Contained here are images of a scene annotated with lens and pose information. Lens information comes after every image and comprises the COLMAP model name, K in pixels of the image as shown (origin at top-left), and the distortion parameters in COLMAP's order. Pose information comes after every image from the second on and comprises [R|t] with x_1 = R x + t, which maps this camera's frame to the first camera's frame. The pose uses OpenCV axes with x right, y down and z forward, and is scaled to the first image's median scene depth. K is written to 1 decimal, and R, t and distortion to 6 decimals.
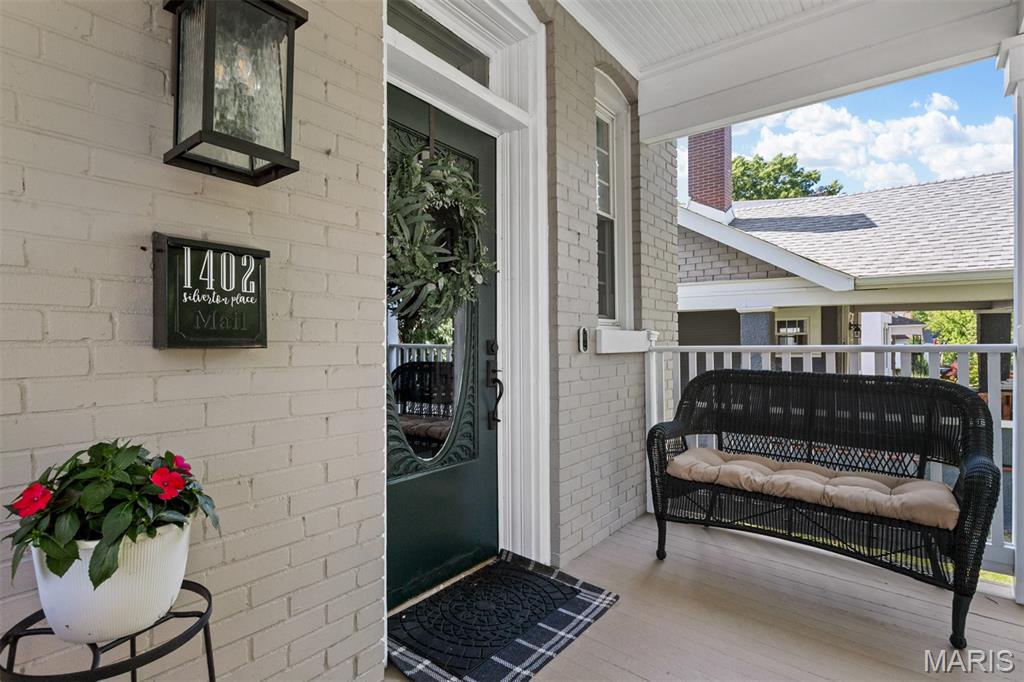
lens RADIAL K [[520.4, 0, 511.7], [0, 520.4, 358.3], [0, 0, 1]] dist [0.003012, 0.000096]
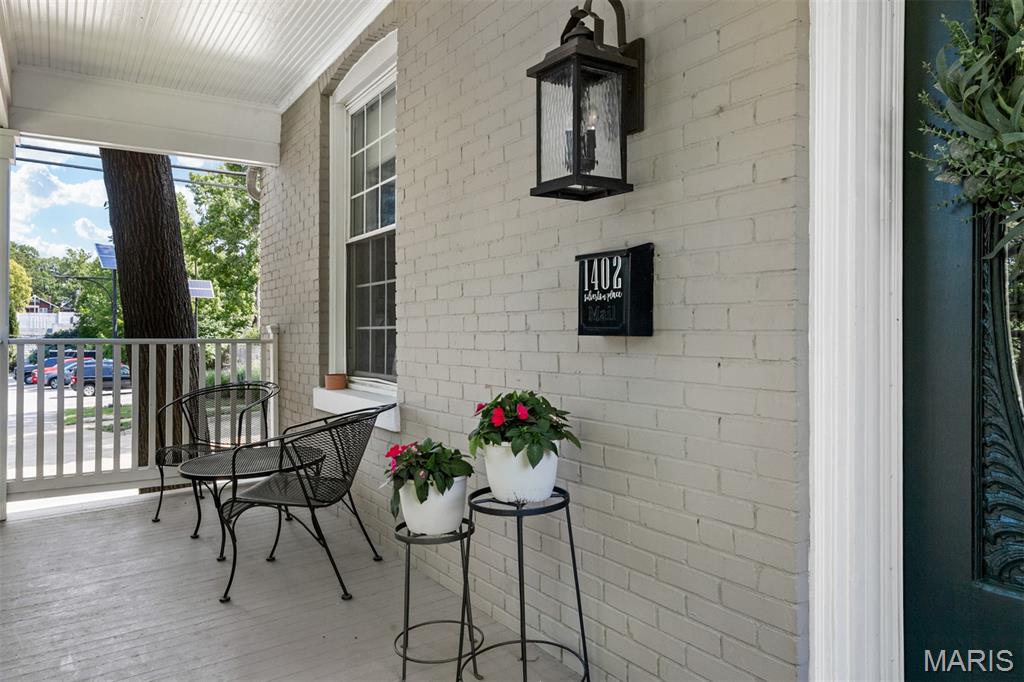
lens RADIAL K [[705.0, 0, 512.0], [0, 705.0, 341.0], [0, 0, 1]] dist [0.002763, 0.000076]
pose [[-0.328715, 0.016505, -0.944285, 1.048294], [-0.021672, 0.999452, 0.025014, -0.042639], [0.944180, 0.028687, -0.328177, 1.289446]]
